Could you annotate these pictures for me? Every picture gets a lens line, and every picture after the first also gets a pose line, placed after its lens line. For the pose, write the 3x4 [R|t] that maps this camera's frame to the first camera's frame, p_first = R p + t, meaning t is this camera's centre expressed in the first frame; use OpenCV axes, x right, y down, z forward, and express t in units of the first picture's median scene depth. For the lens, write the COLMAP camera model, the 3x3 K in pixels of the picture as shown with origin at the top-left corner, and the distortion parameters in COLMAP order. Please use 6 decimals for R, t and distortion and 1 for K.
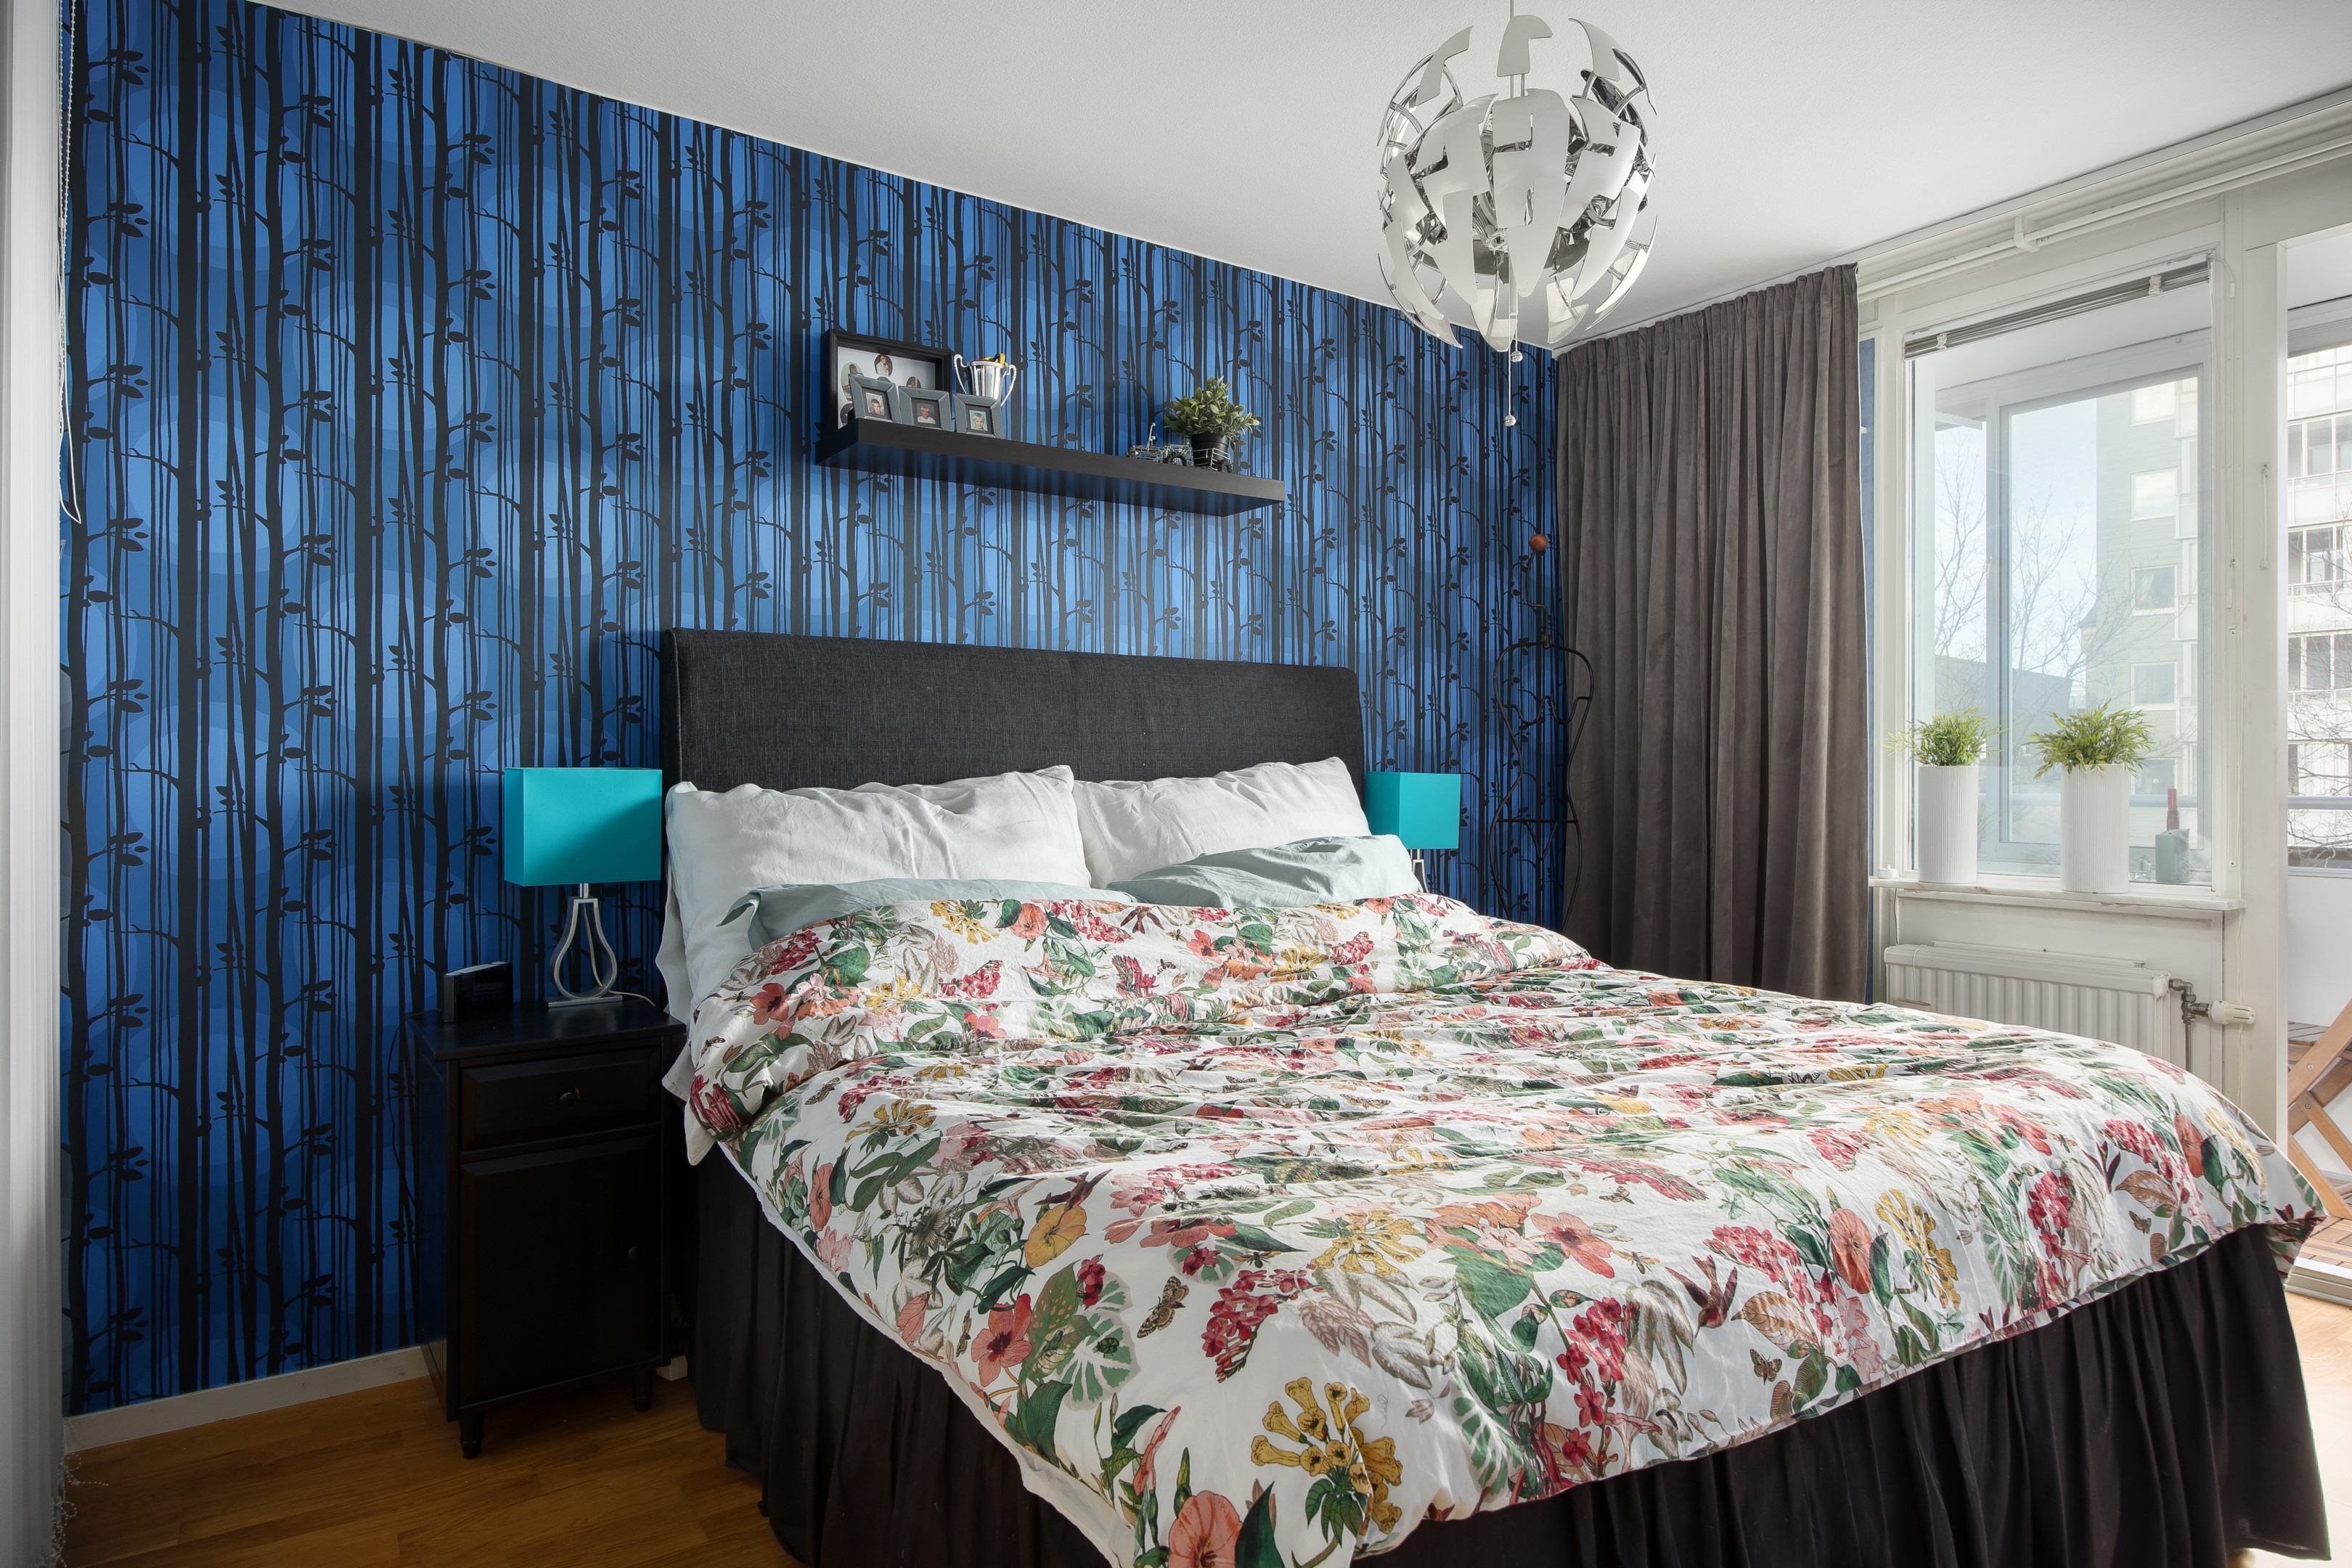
lens RADIAL K [[1334.8, 0, 1176.0], [0, 1334.8, 784.0], [0, 0, 1]] dist [-0.004438, -0.000086]
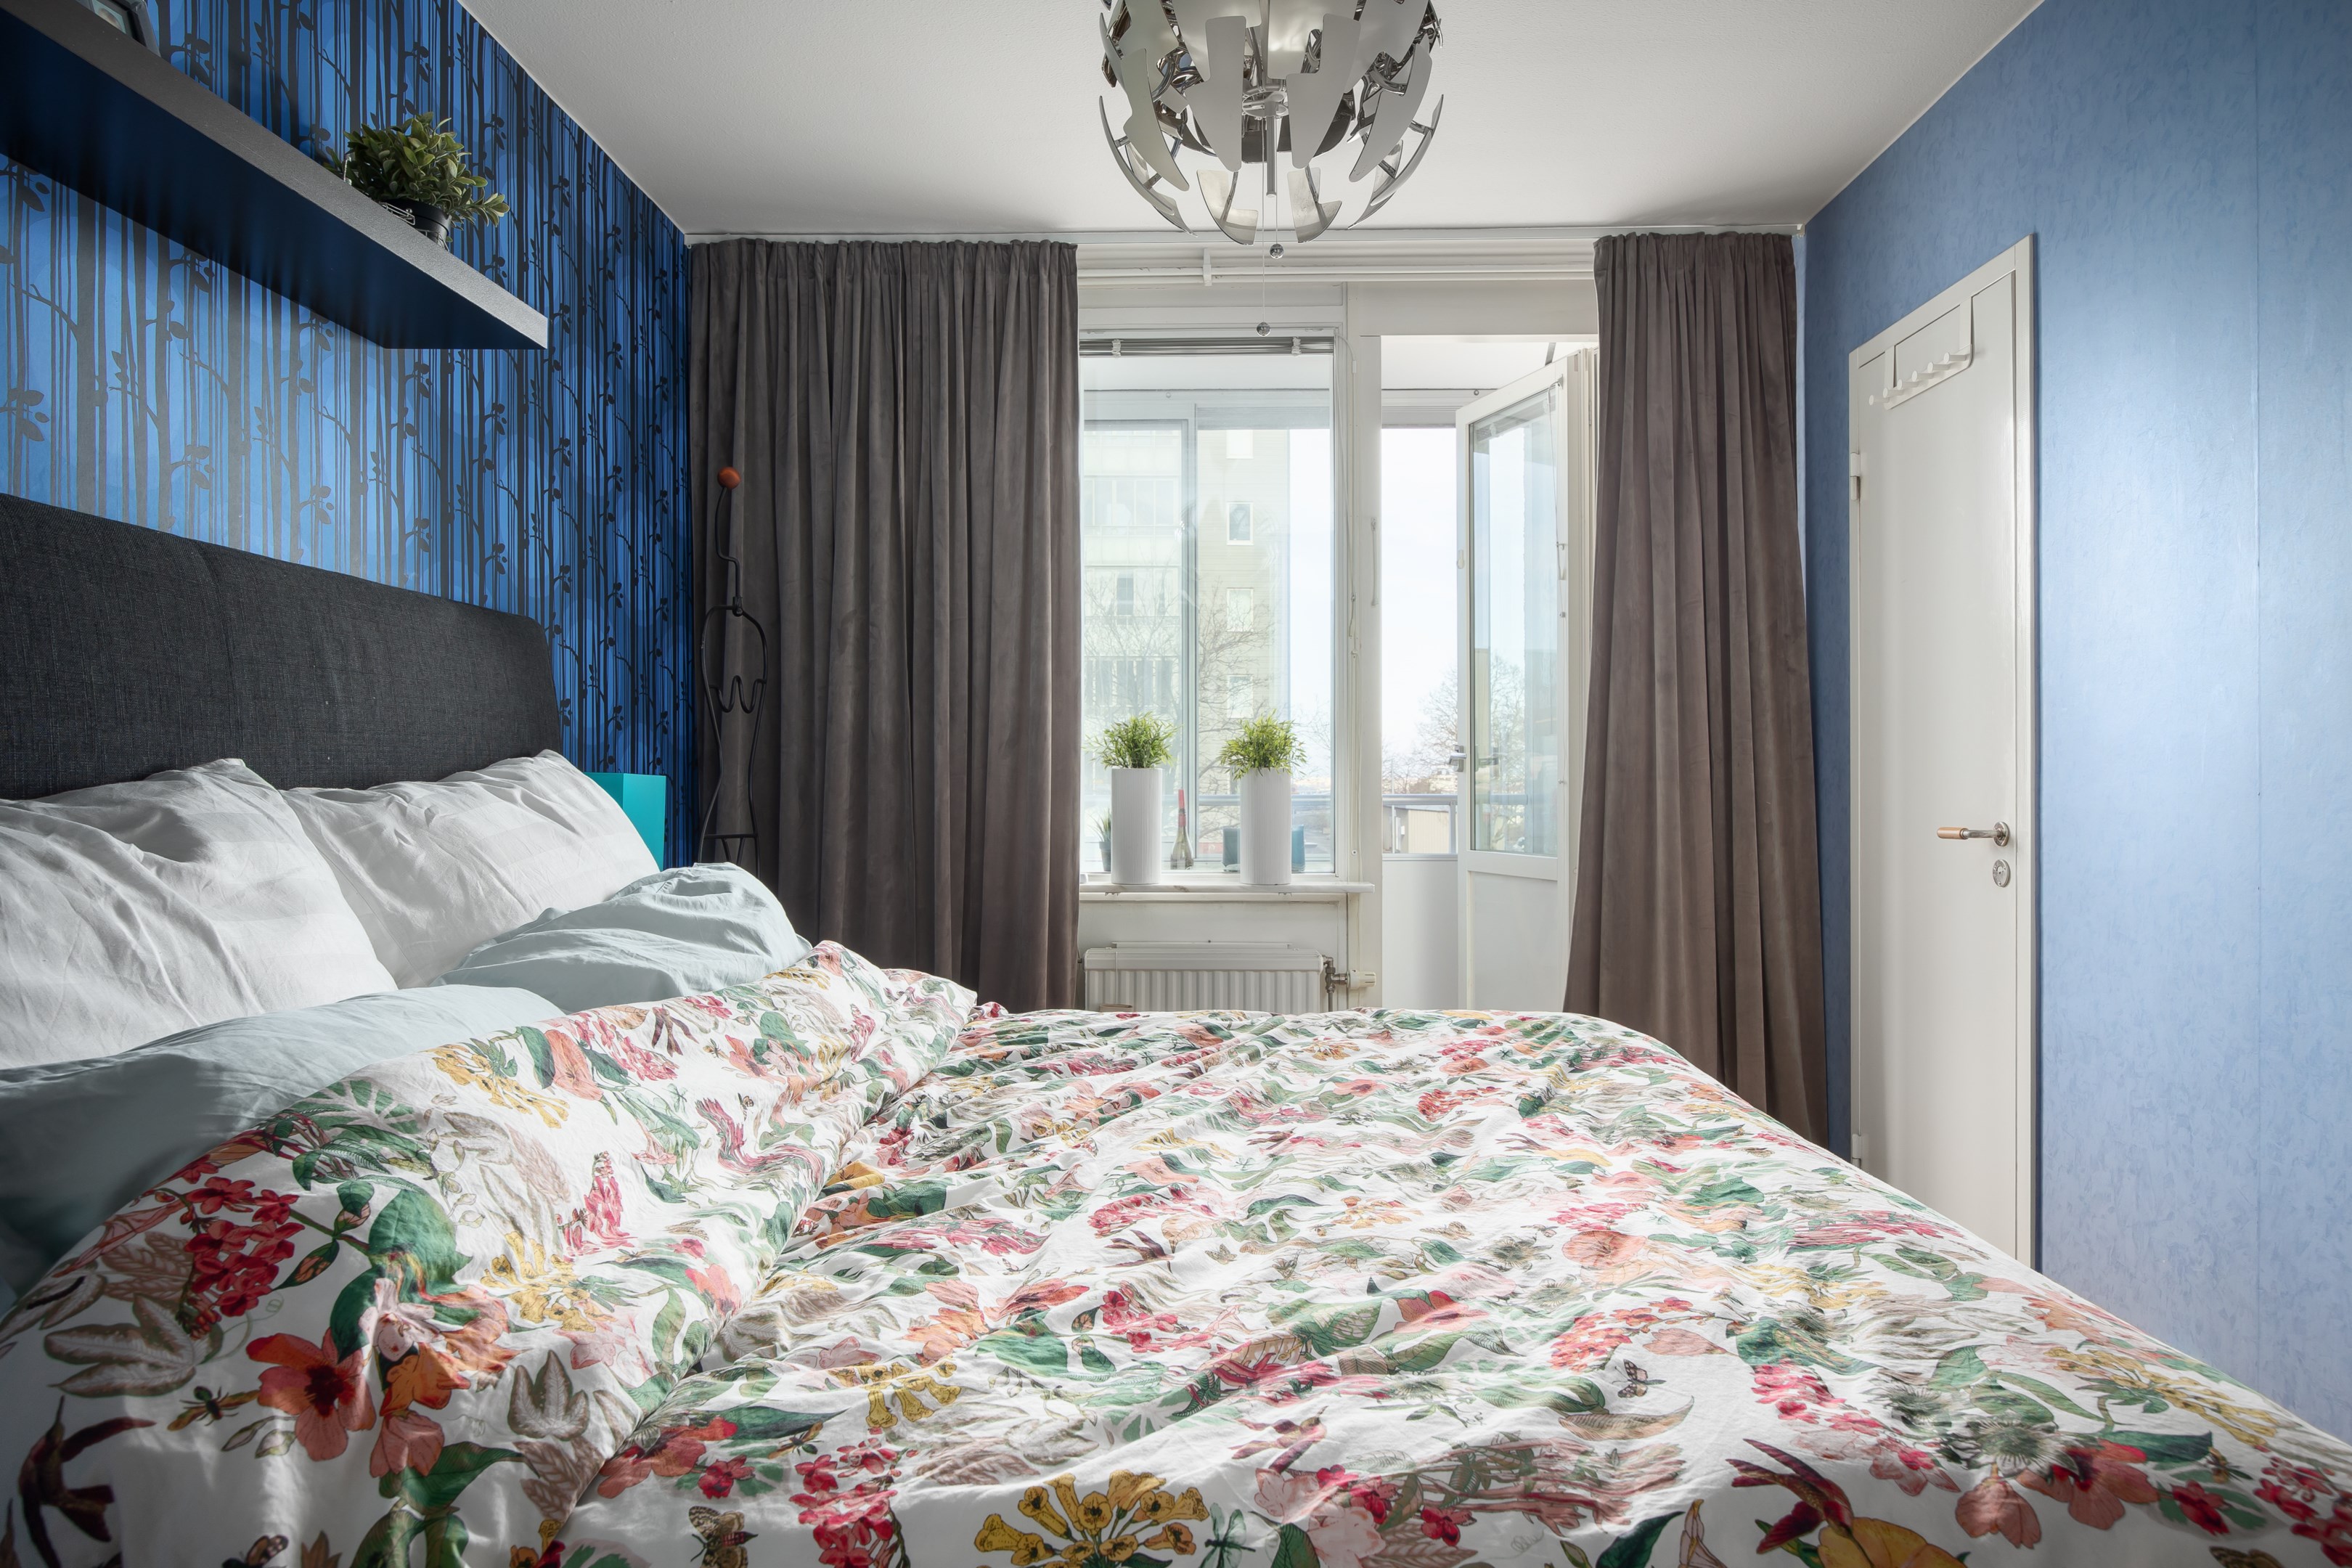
lens RADIAL K [[1443.1, 0, 1180.9], [0, 1443.1, 772.9], [0, 0, 1]] dist [-0.002775, -0.000957]
pose [[0.576886, 0.002722, 0.816820, -0.358313], [0.004979, 0.999964, -0.006848, -0.002941], [-0.816809, 0.008018, 0.576852, 0.413846]]
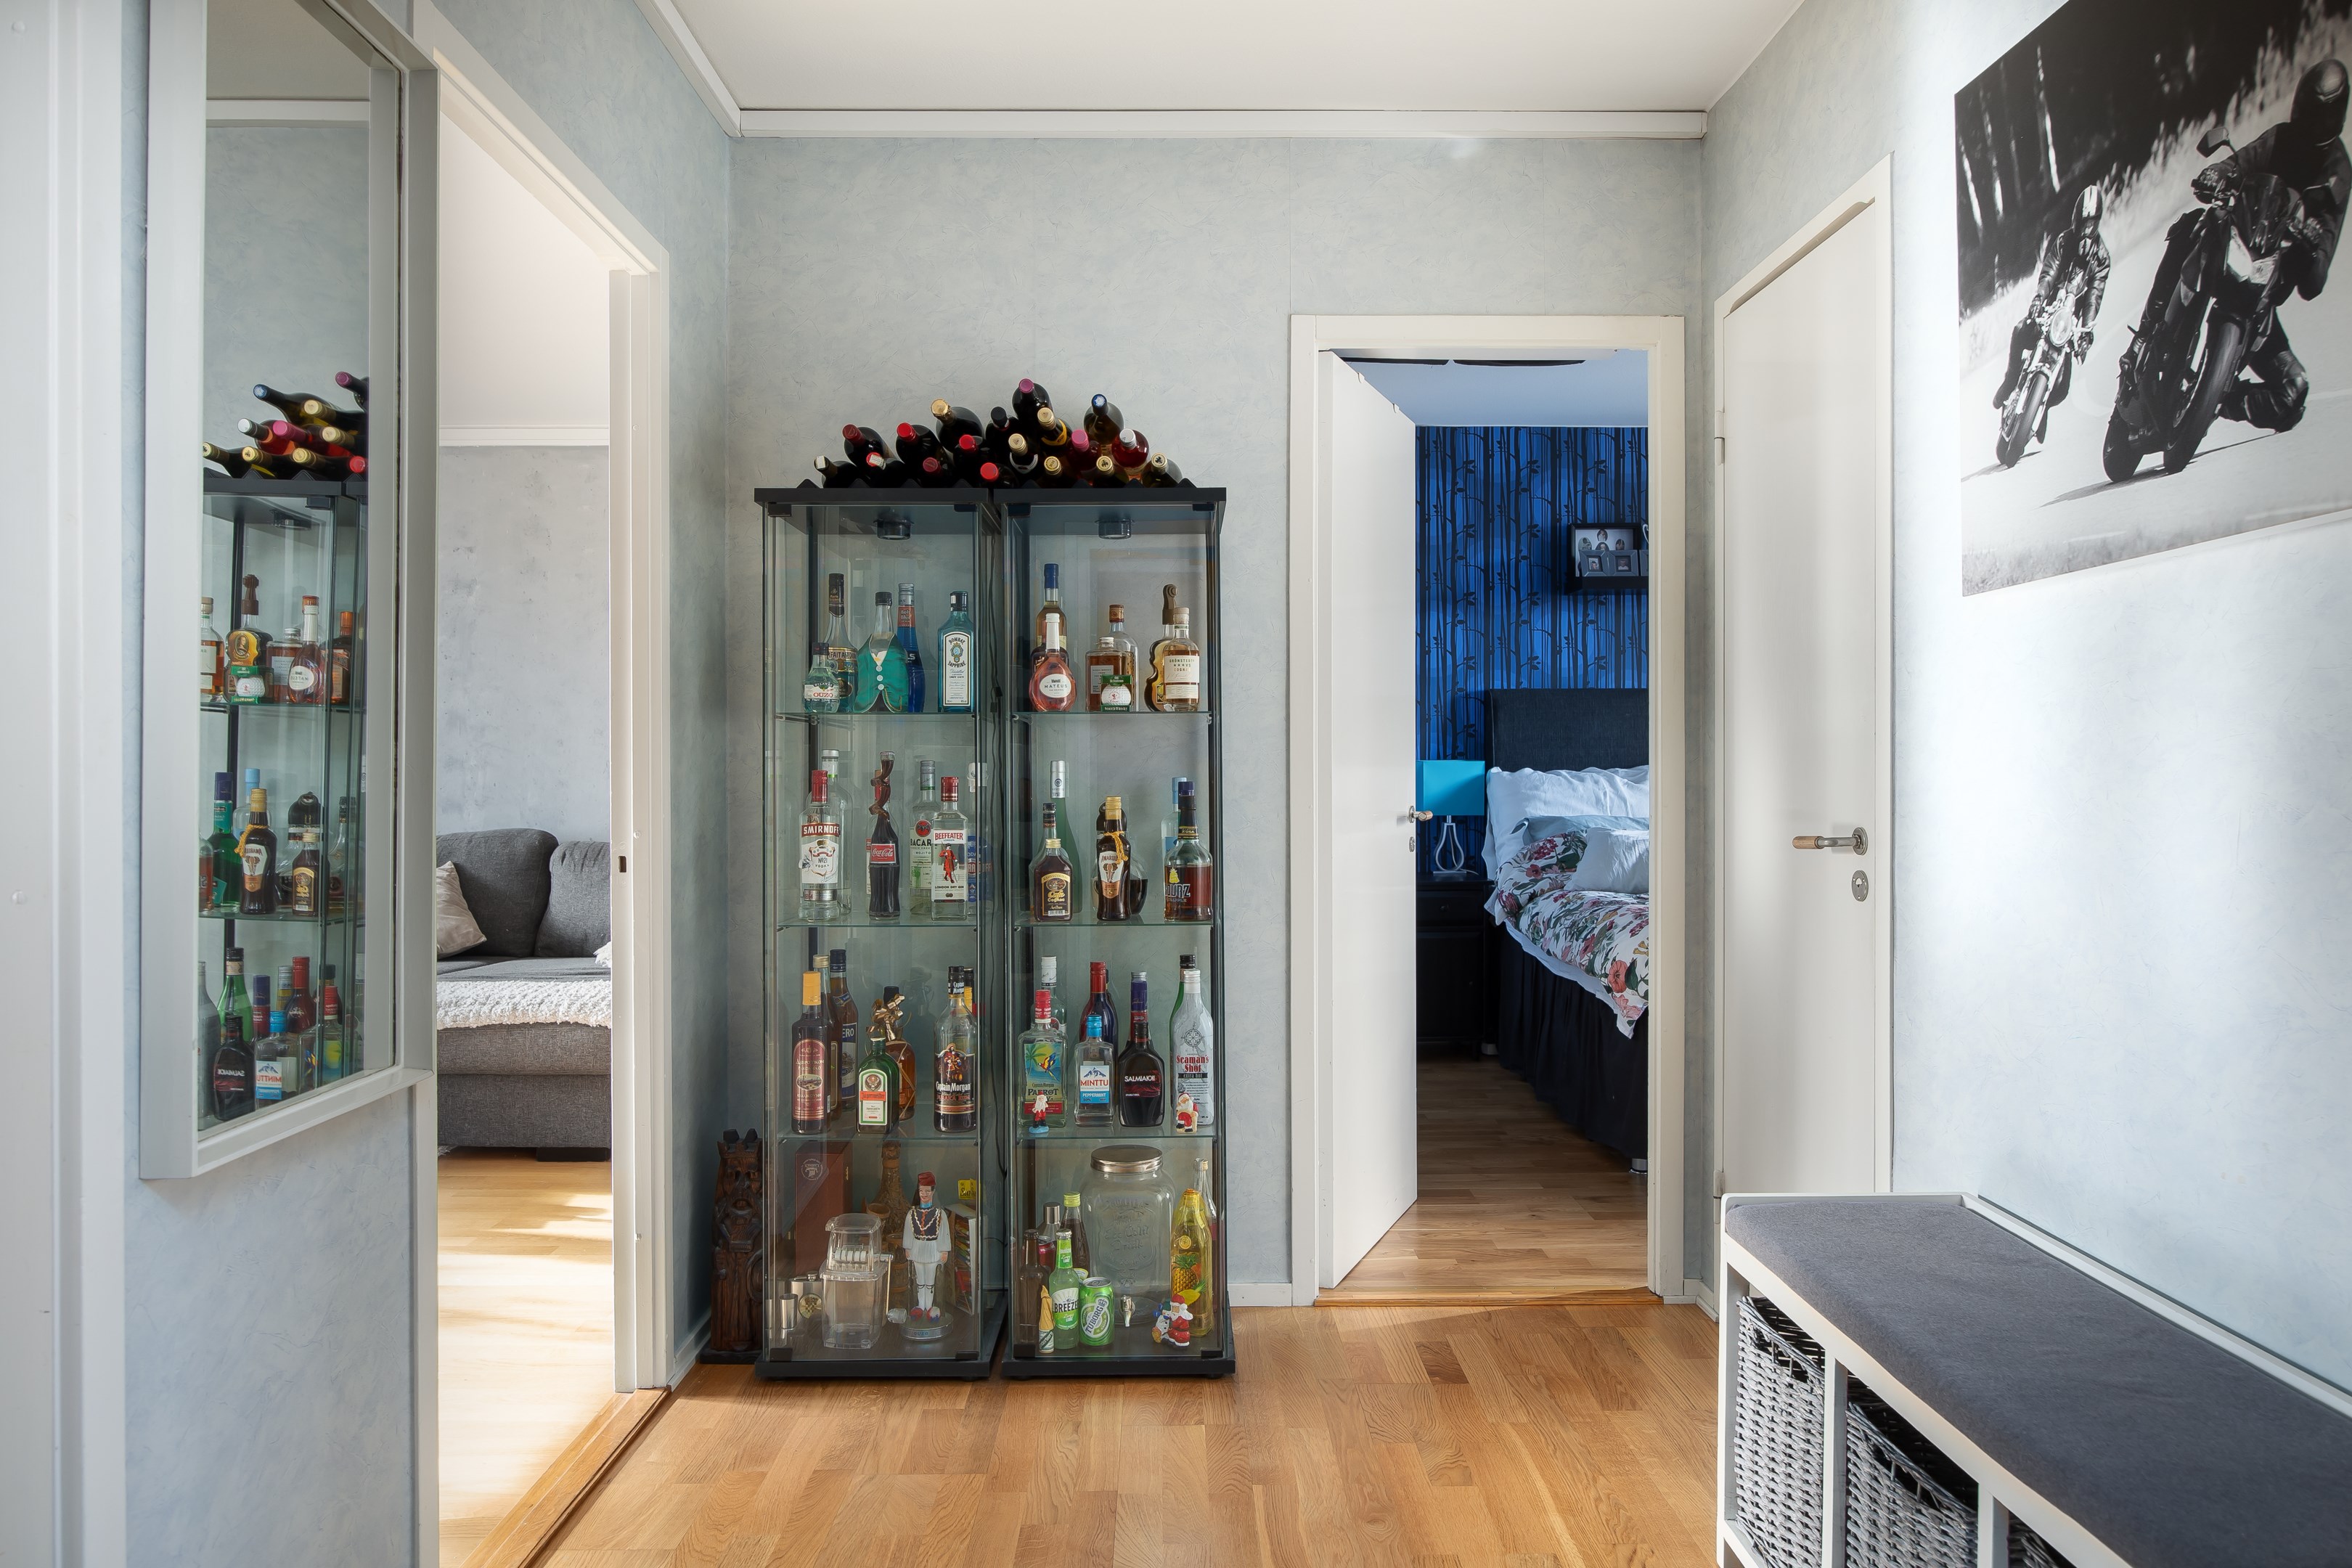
lens RADIAL K [[1485.0, 0, 1176.0], [0, 1485.0, 784.0], [0, 0, 1]] dist [-0.020746, -0.001773]
pose [[0.837975, 0.003751, -0.545696, 0.410117], [-0.000628, 0.999982, 0.005908, 0.010051], [0.545709, -0.004608, 0.837962, -1.039665]]
